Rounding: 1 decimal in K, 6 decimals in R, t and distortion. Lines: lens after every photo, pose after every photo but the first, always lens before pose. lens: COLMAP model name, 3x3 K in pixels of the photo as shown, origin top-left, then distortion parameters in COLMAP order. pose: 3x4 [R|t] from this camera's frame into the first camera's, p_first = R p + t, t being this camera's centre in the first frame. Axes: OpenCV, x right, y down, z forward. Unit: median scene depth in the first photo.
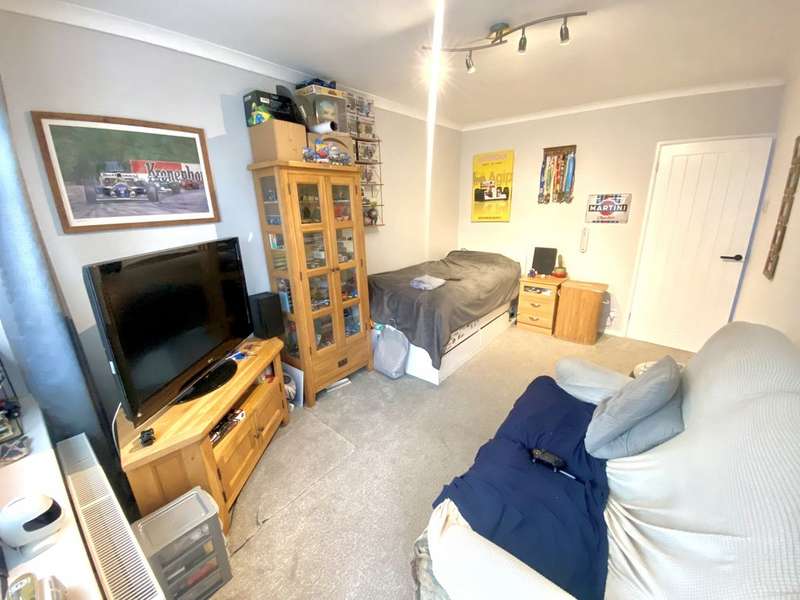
lens RADIAL K [[326.8, 0, 398.4], [0, 326.8, 300.2], [0, 0, 1]] dist [0.031410, -0.023981]
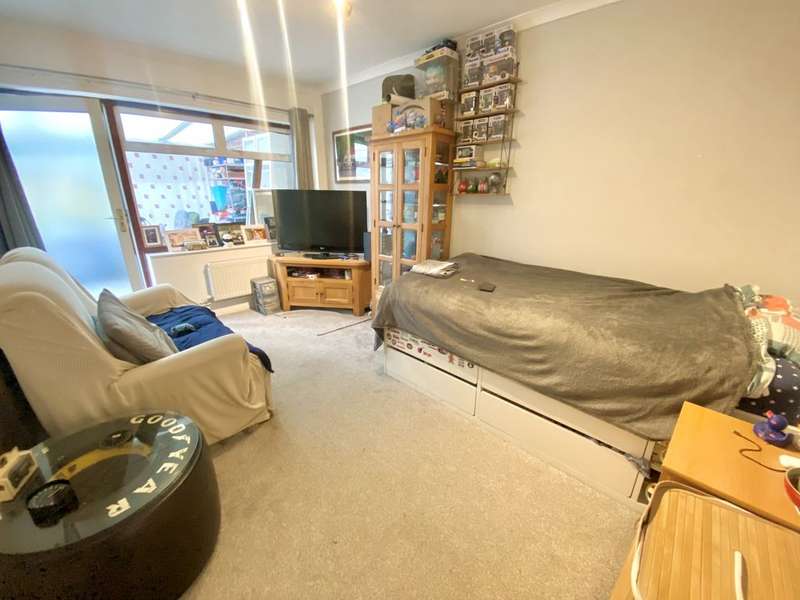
lens RADIAL K [[326.8, 0, 398.4], [0, 326.8, 300.2], [0, 0, 1]] dist [0.031410, -0.023981]
pose [[-0.067177, 0.340823, -0.937724, 1.004468], [-0.292558, 0.891808, 0.345093, -0.267814], [0.953885, 0.297521, 0.039801, 1.060203]]
